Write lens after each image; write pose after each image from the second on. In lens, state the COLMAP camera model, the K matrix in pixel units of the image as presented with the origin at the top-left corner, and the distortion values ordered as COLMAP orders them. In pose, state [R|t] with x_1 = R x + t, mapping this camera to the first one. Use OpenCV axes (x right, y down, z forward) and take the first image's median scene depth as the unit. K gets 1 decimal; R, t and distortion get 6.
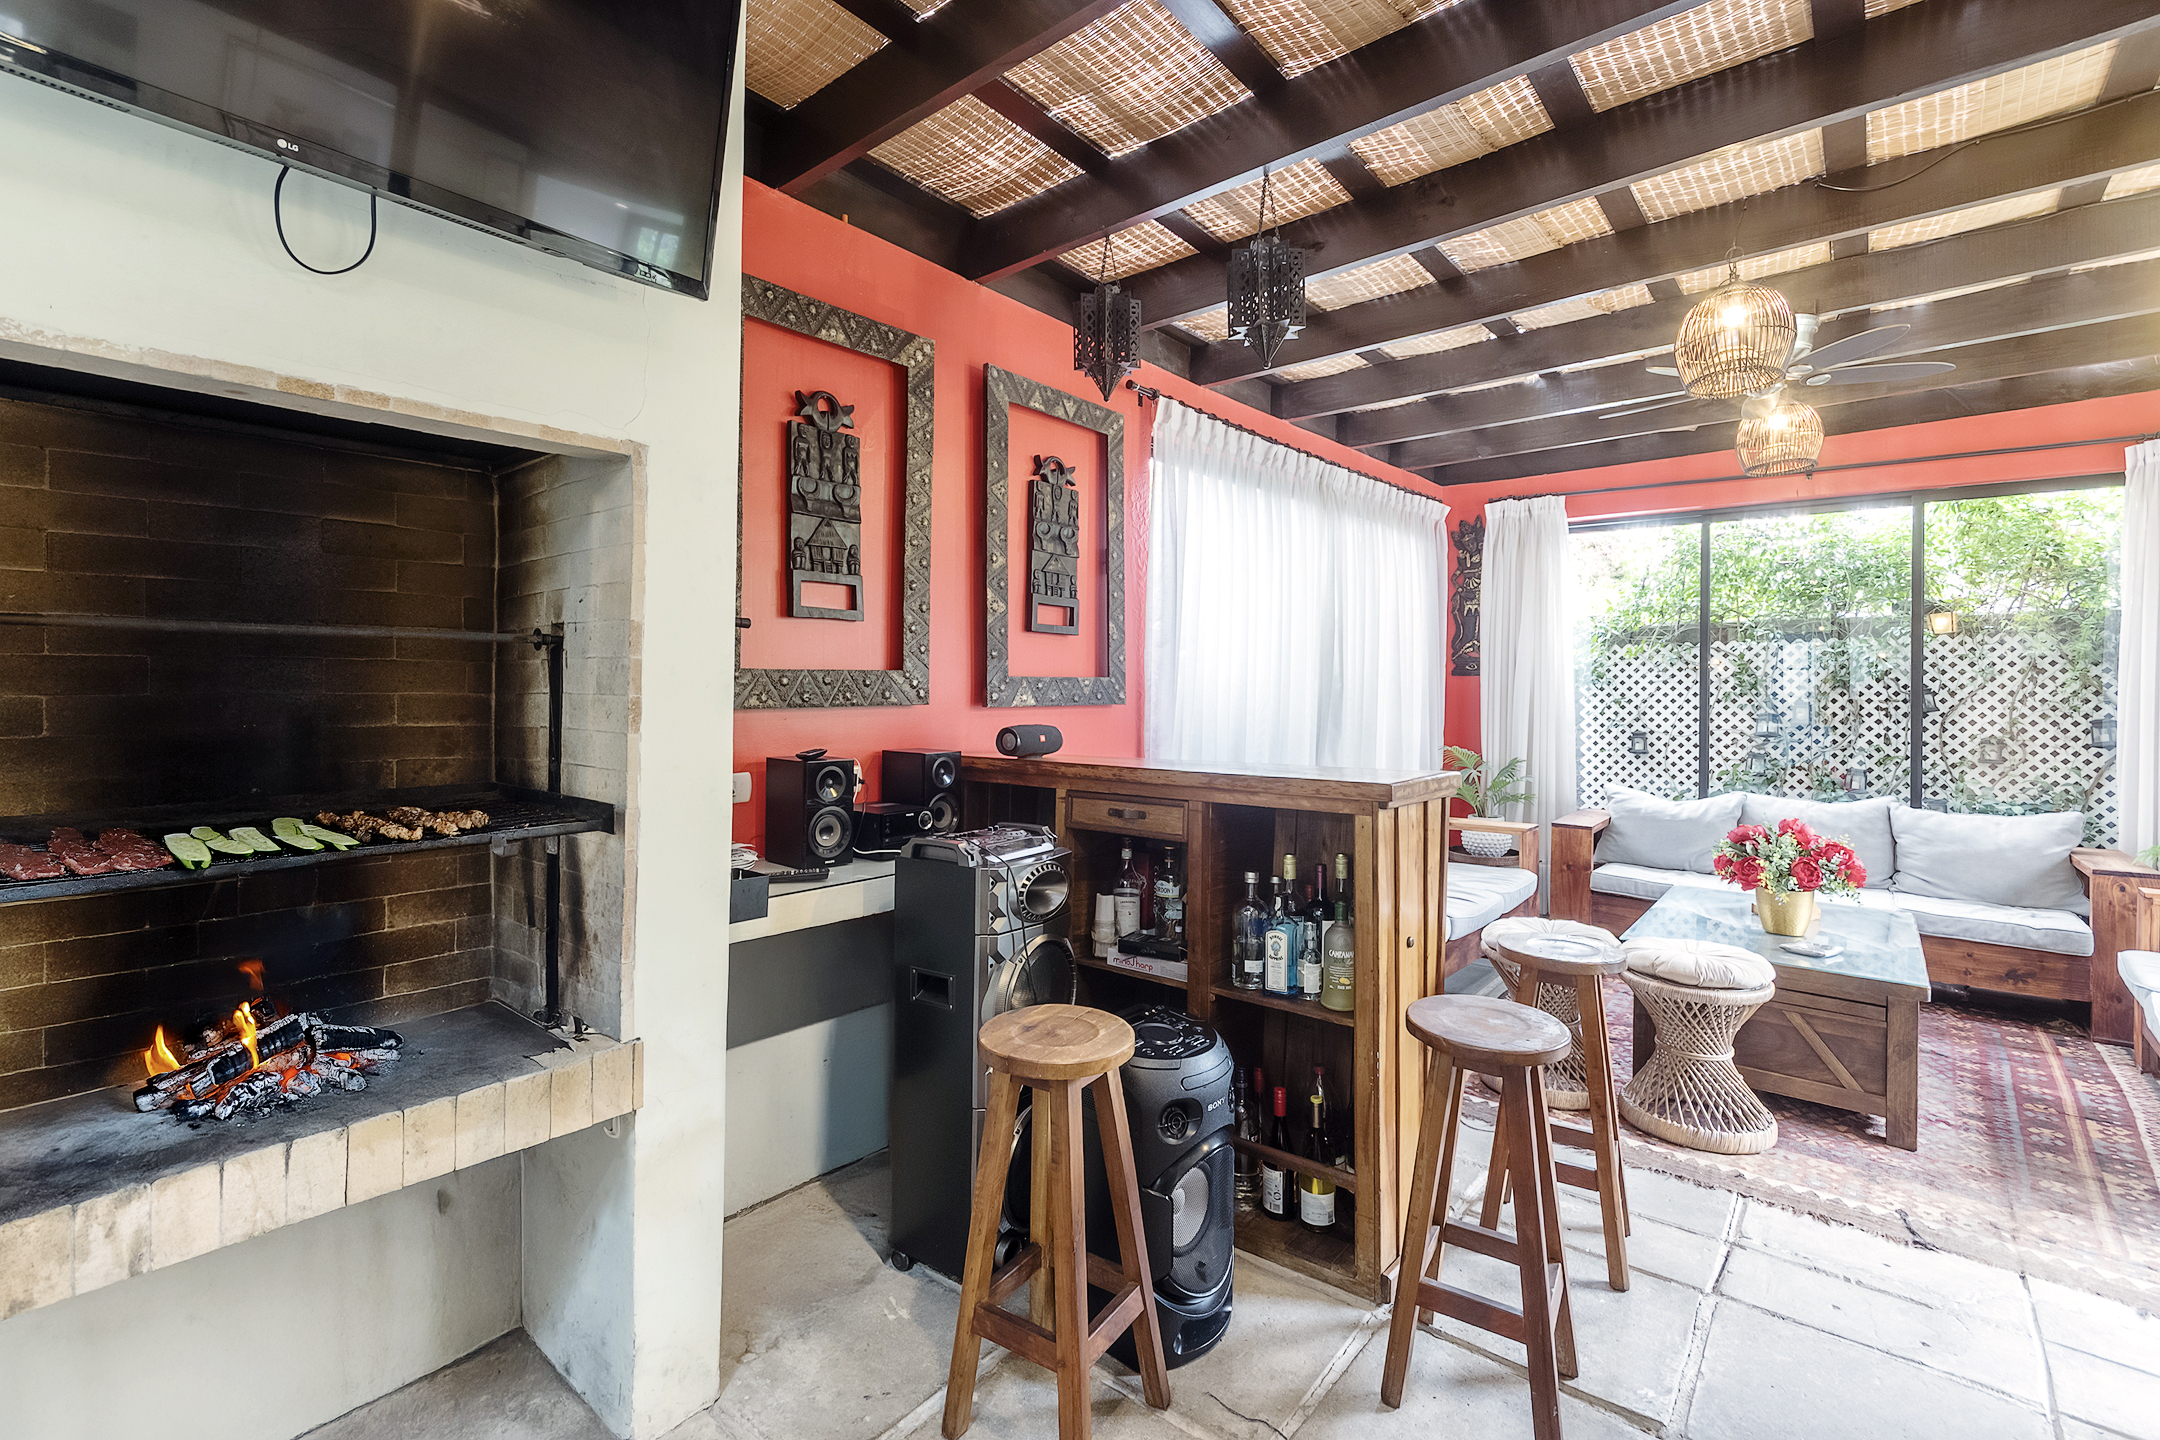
lens RADIAL K [[953.3, 0, 1078.7], [0, 953.3, 705.1], [0, 0, 1]] dist [0.007311, -0.000566]
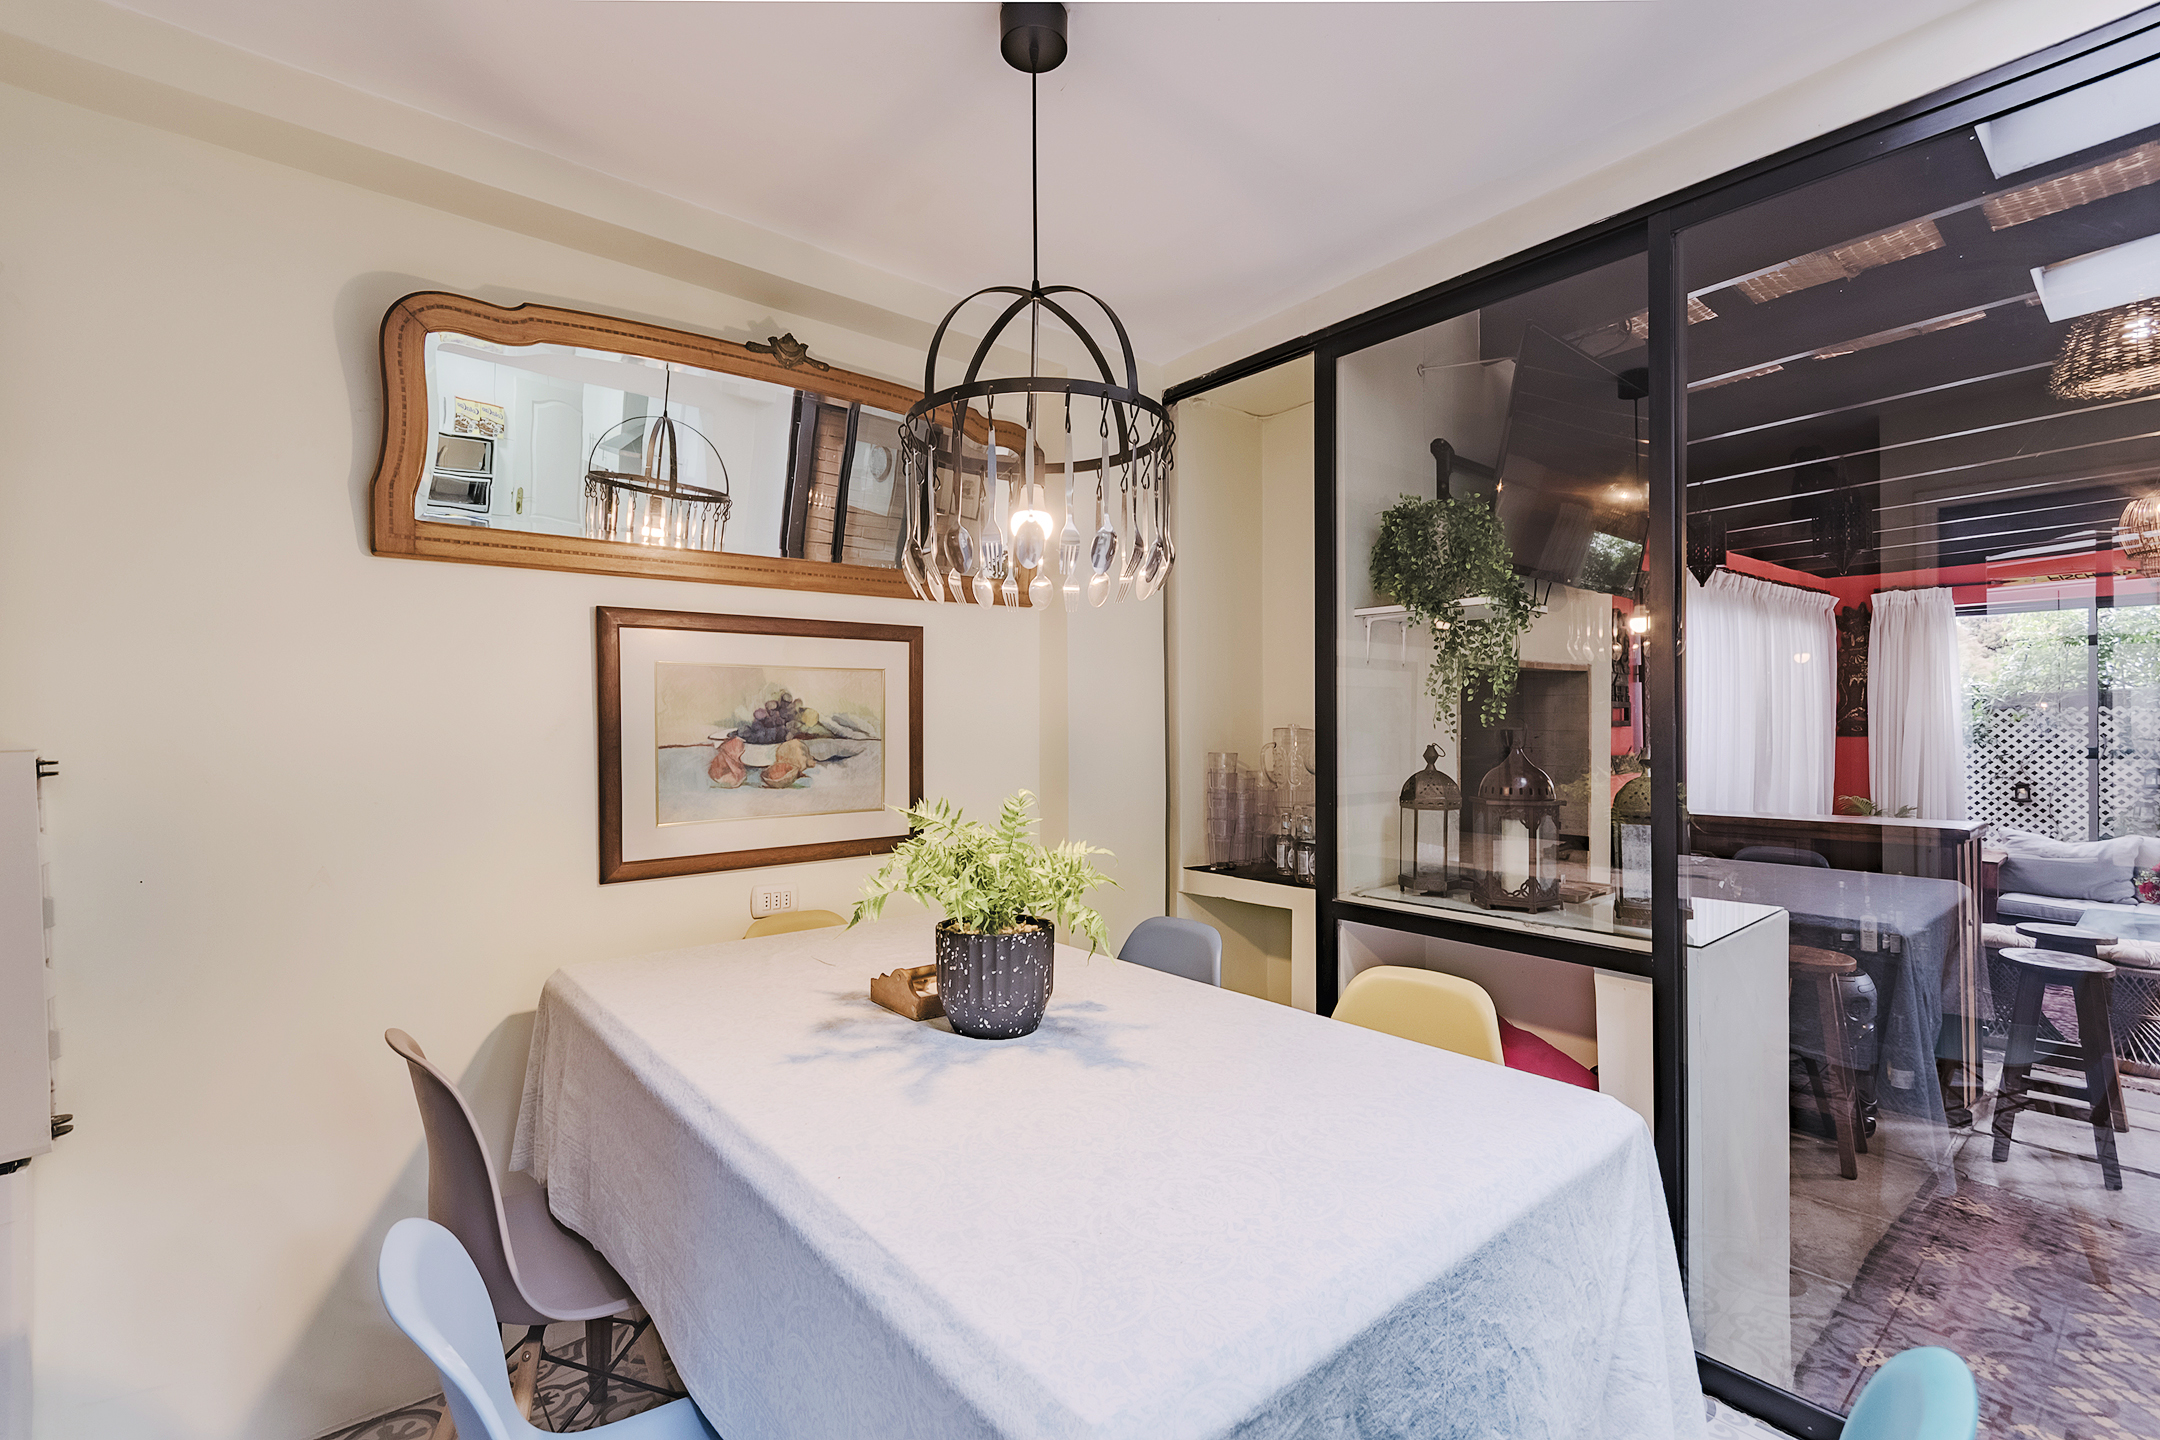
lens RADIAL K [[953.3, 0, 1080.5], [0, 953.3, 739.4], [0, 0, 1]] dist [0.007311, -0.000566]
pose [[0.984651, -0.007025, -0.174396, -0.350191], [0.007264, 0.999973, 0.000729, -0.035543], [0.174386, -0.001985, 0.984675, -0.366458]]
